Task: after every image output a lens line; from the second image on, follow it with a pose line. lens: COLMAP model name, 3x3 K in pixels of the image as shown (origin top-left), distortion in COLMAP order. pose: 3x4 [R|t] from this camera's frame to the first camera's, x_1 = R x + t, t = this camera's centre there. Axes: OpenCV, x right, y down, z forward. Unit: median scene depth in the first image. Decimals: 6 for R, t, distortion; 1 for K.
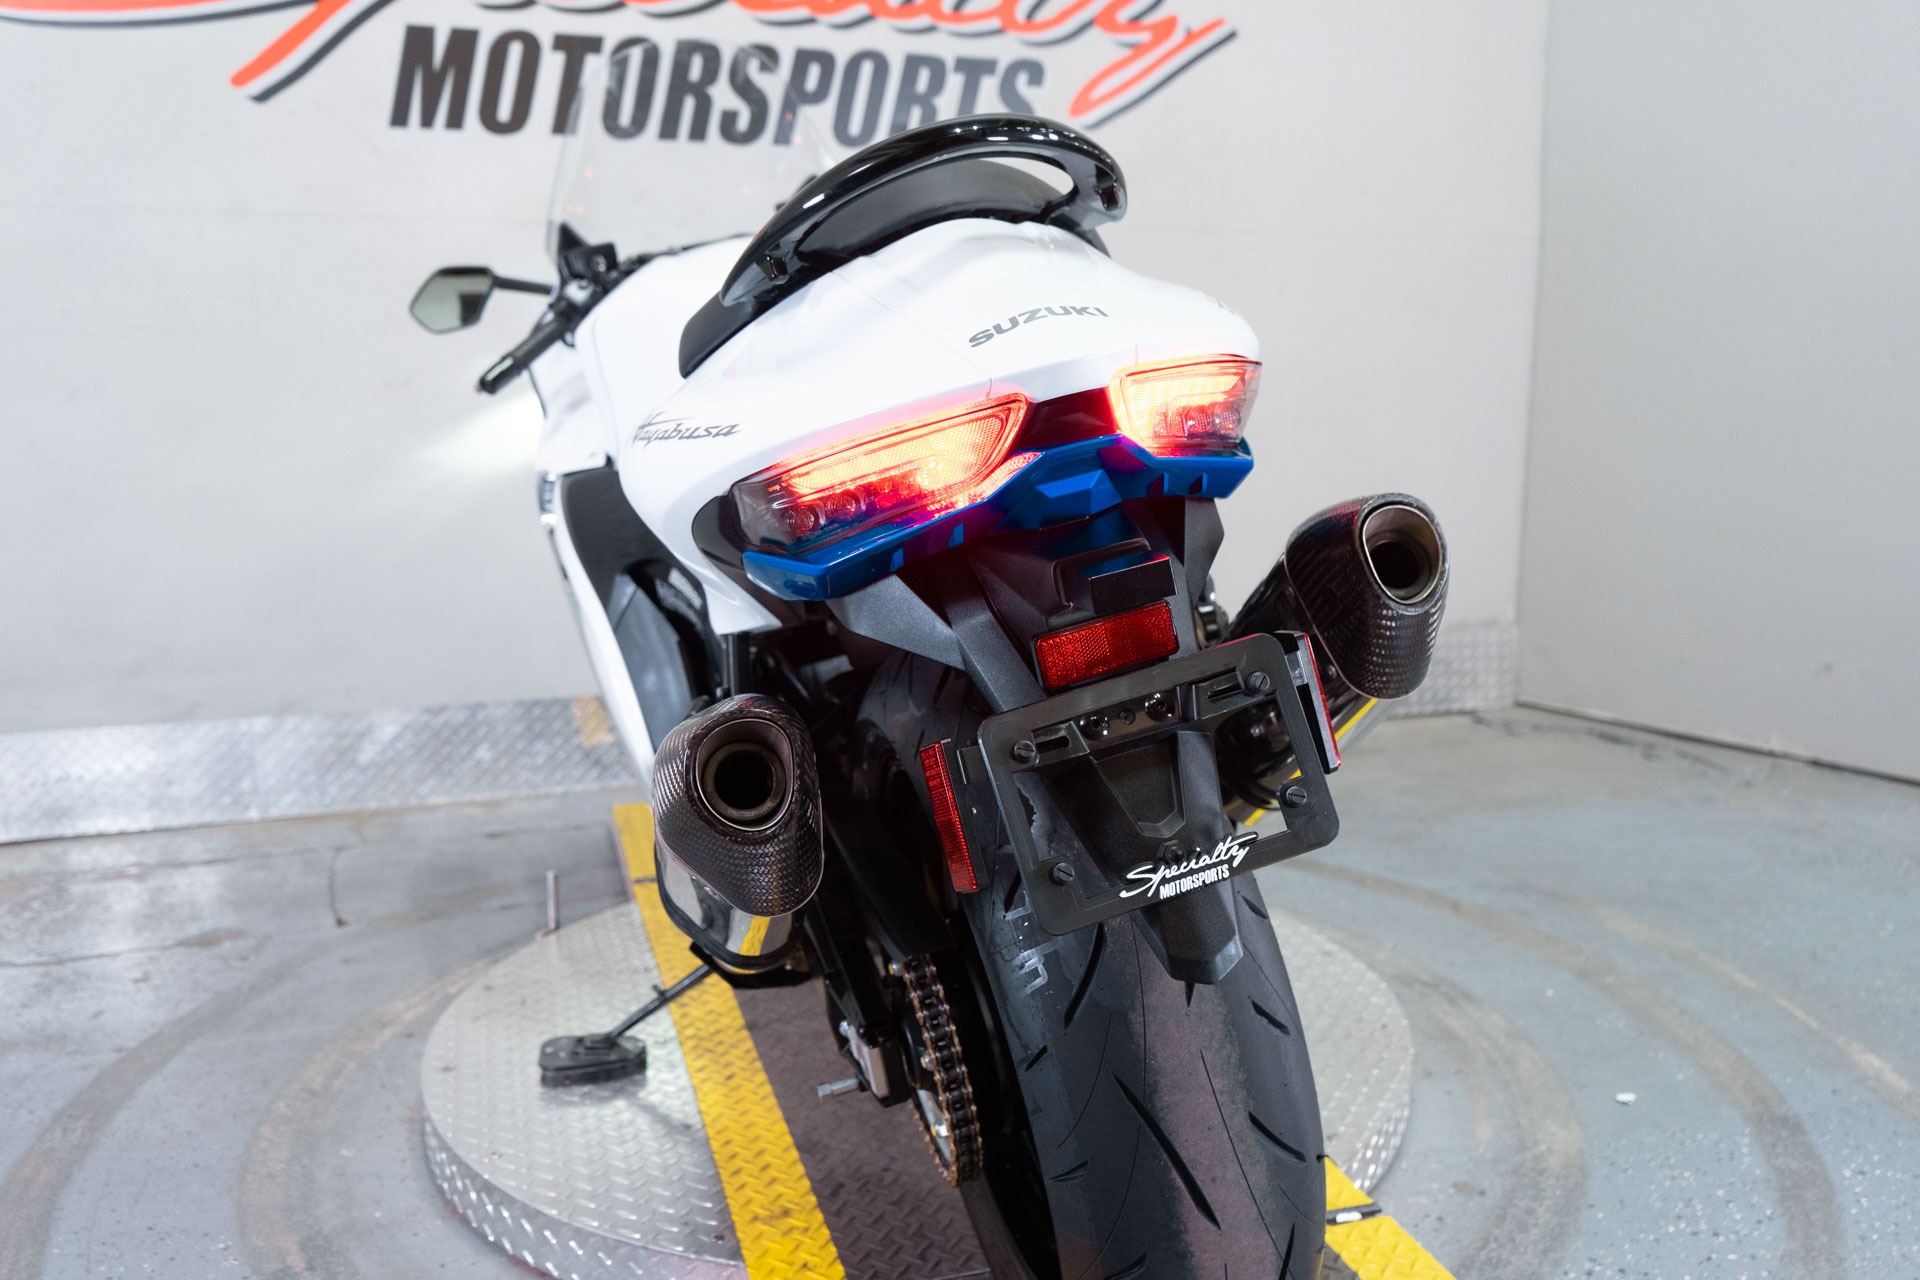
lens RADIAL K [[1675.4, 0, 974.3], [0, 1675.4, 633.0], [0, 0, 1]] dist [-0.006096, -0.012359]
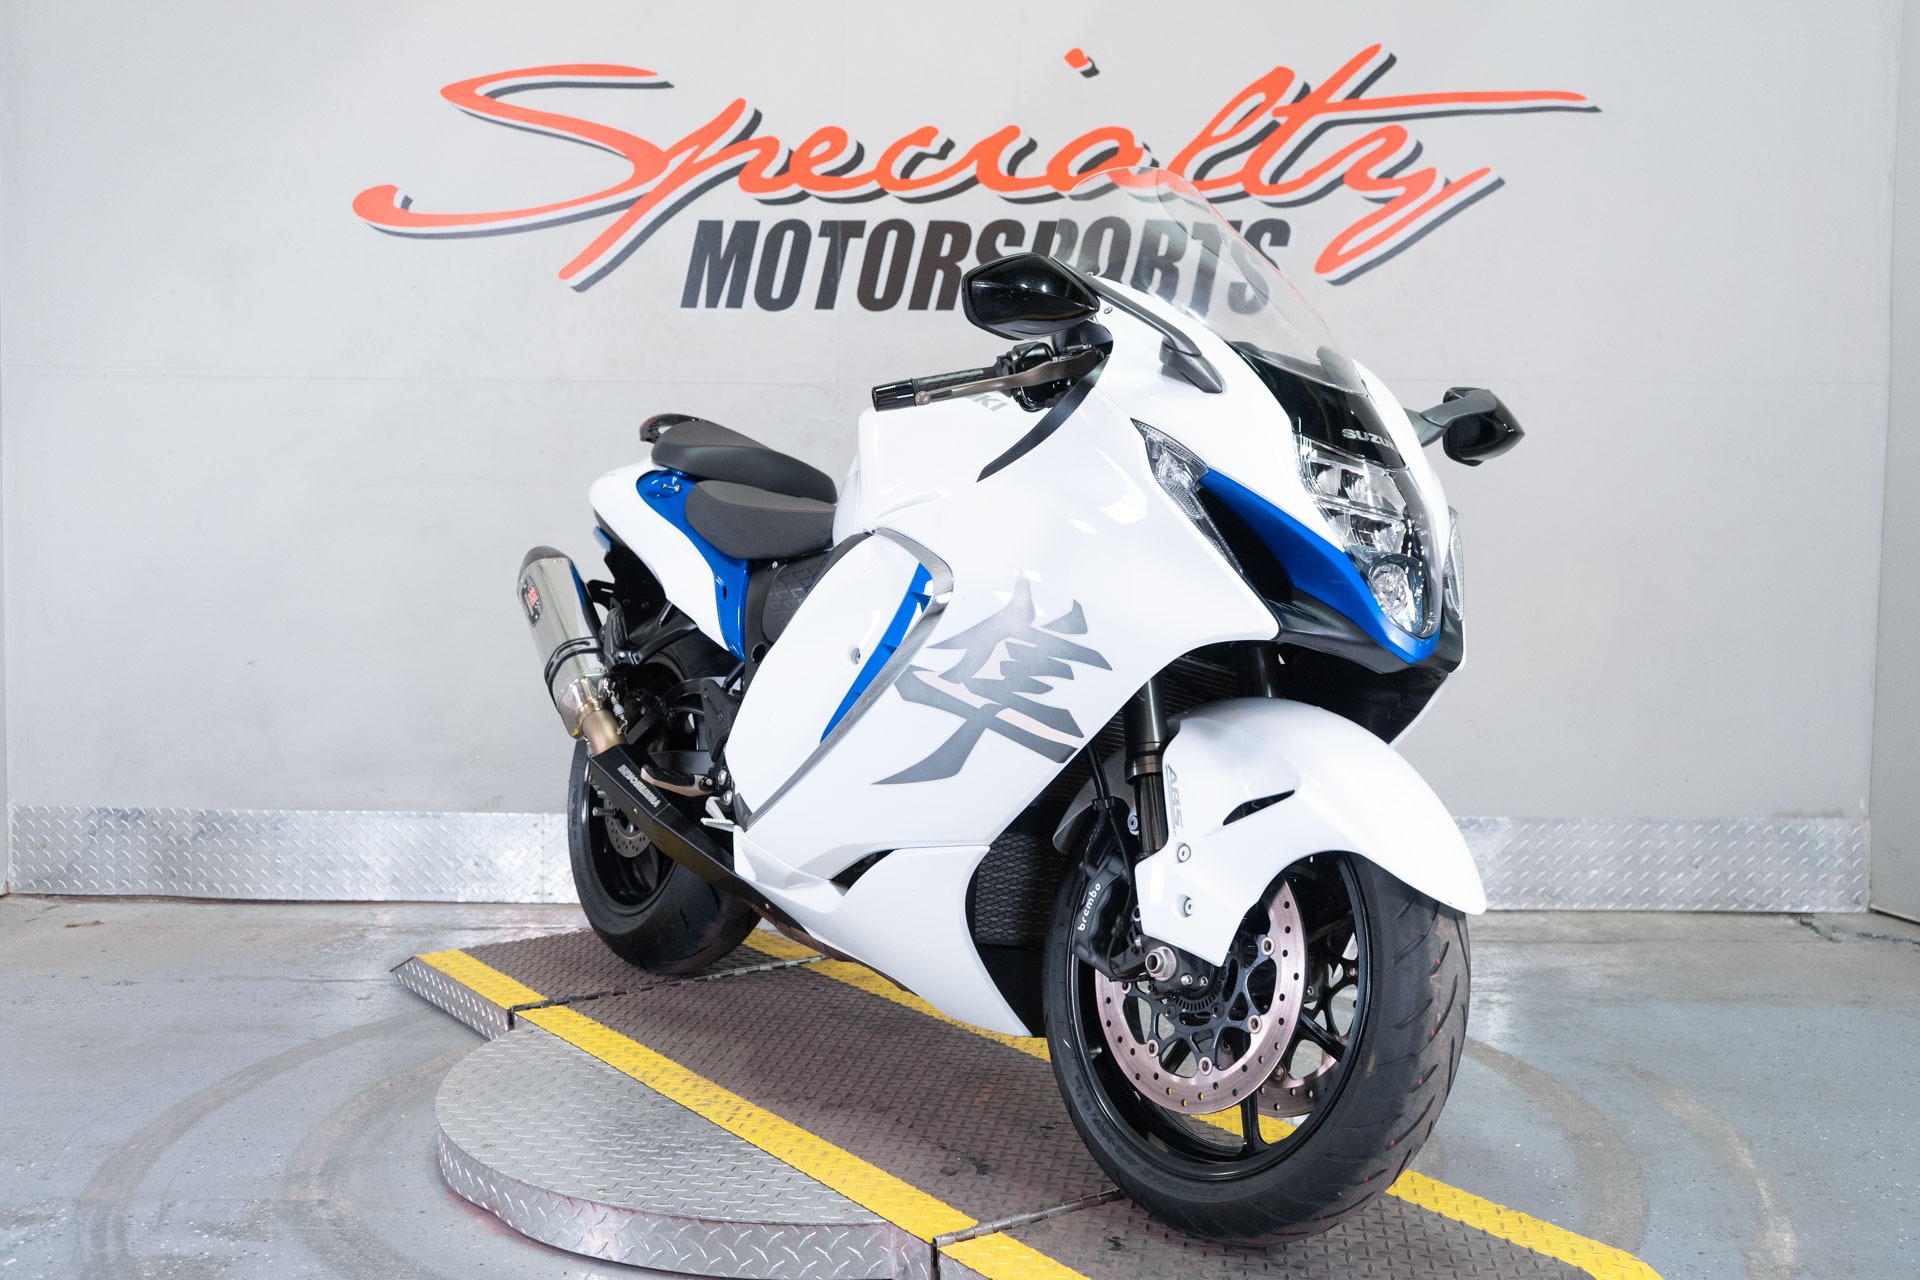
lens RADIAL K [[1936.2, 0, 953.9], [0, 1936.2, 635.6], [0, 0, 1]] dist [0.000413, 0.000000]
pose [[0.928702, 0.030569, -0.369565, 0.311375], [-0.069424, 0.993308, -0.092299, 0.032351], [0.364270, 0.111375, 0.924609, -0.138541]]
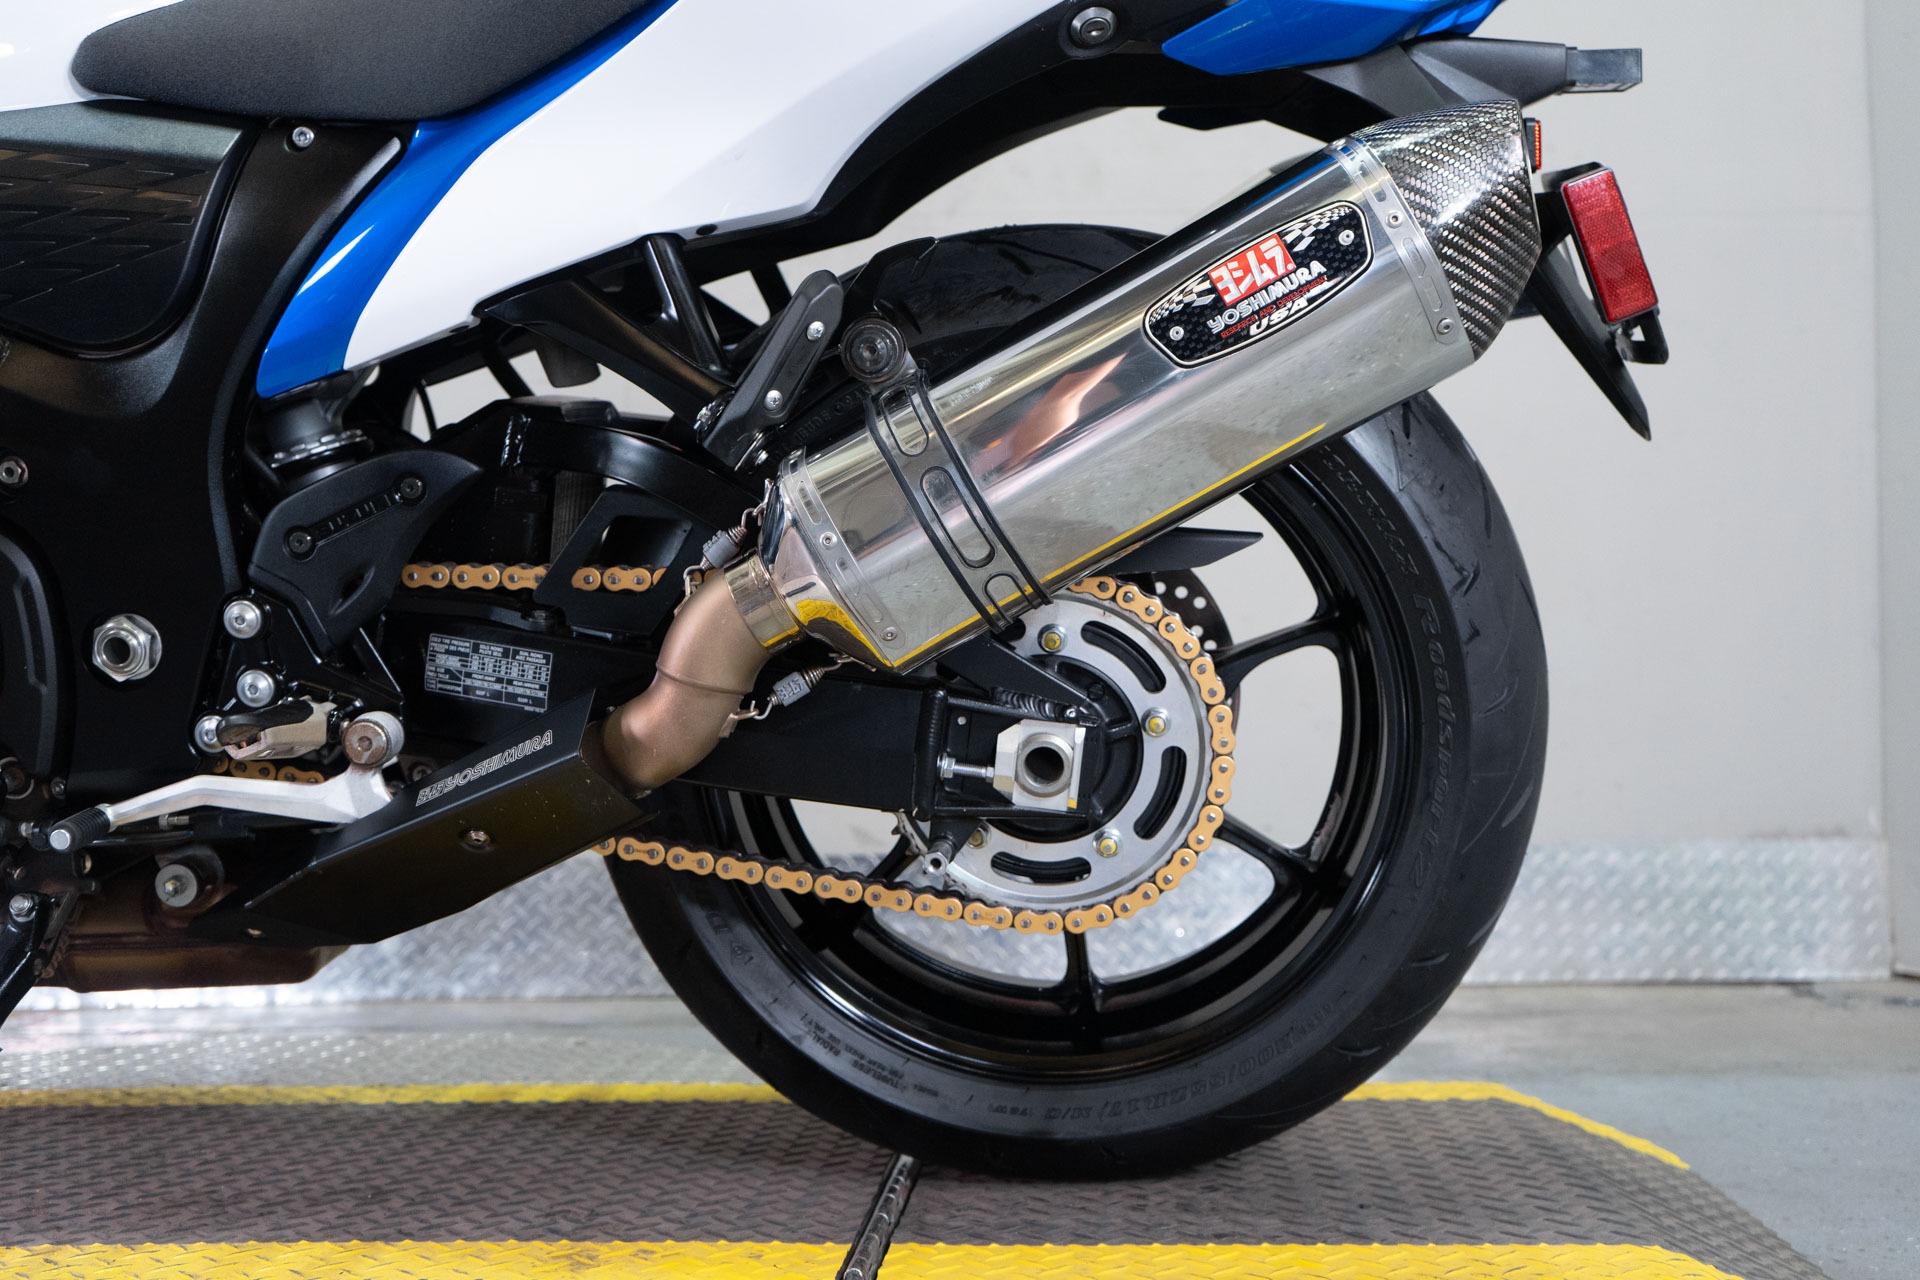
lens RADIAL K [[2006.4, 0, 953.5], [0, 2006.4, 639.1], [0, 0, 1]] dist [0.009872, 0.000000]
pose [[0.946852, -0.020172, -0.321036, 0.299333], [-0.048817, 0.977460, -0.205398, 0.109524], [0.317943, 0.210153, 0.924526, 0.272217]]
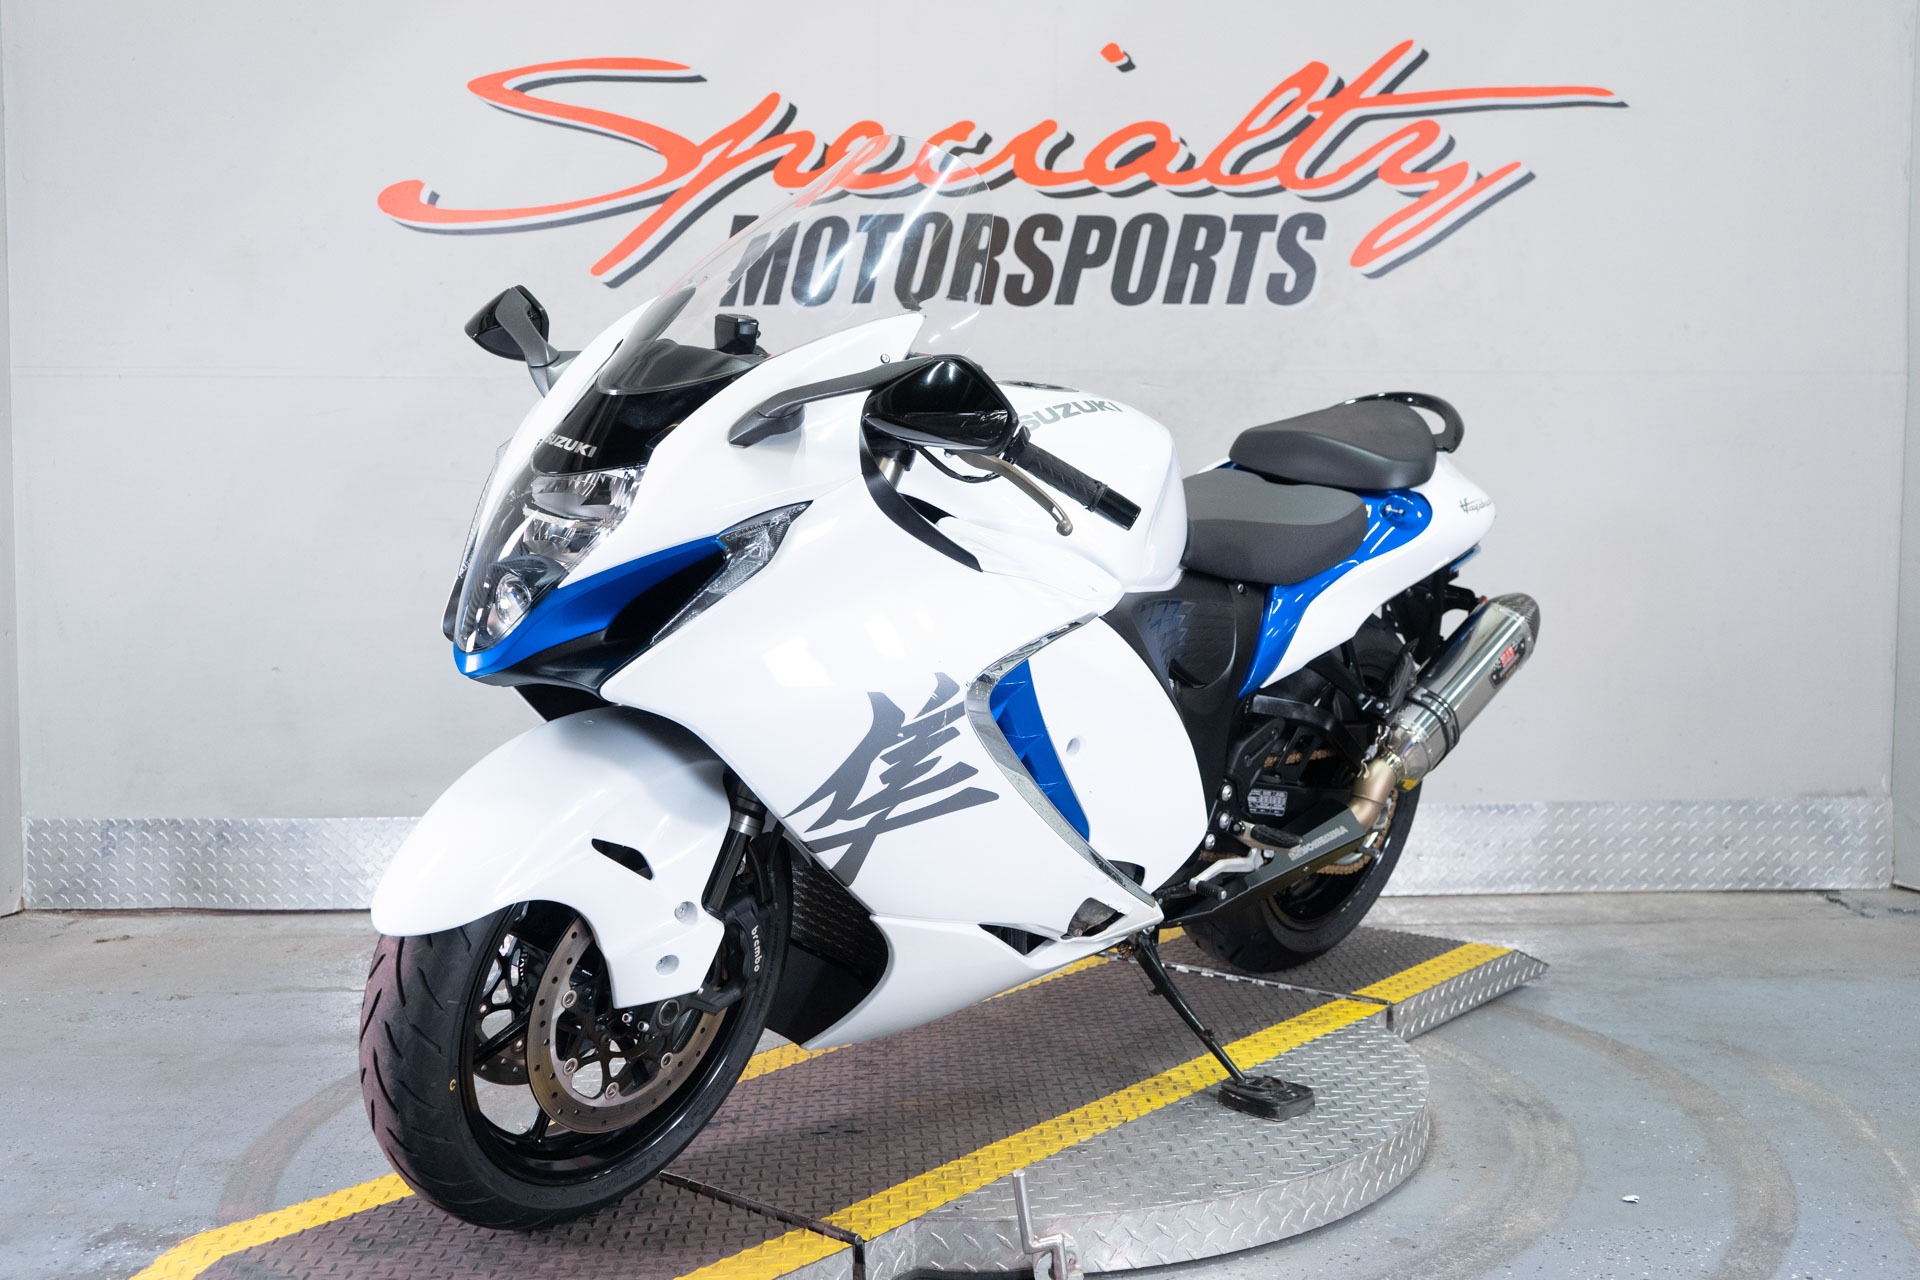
lens RADIAL K [[1936.2, 0, 956.9], [0, 1936.2, 635.6], [0, 0, 1]] dist [0.000413, 0.000000]
pose [[0.948174, 0.017947, -0.317245, 0.220640], [-0.050417, 0.994253, -0.094439, 0.039548], [0.313727, 0.105539, 0.943630, -0.169362]]
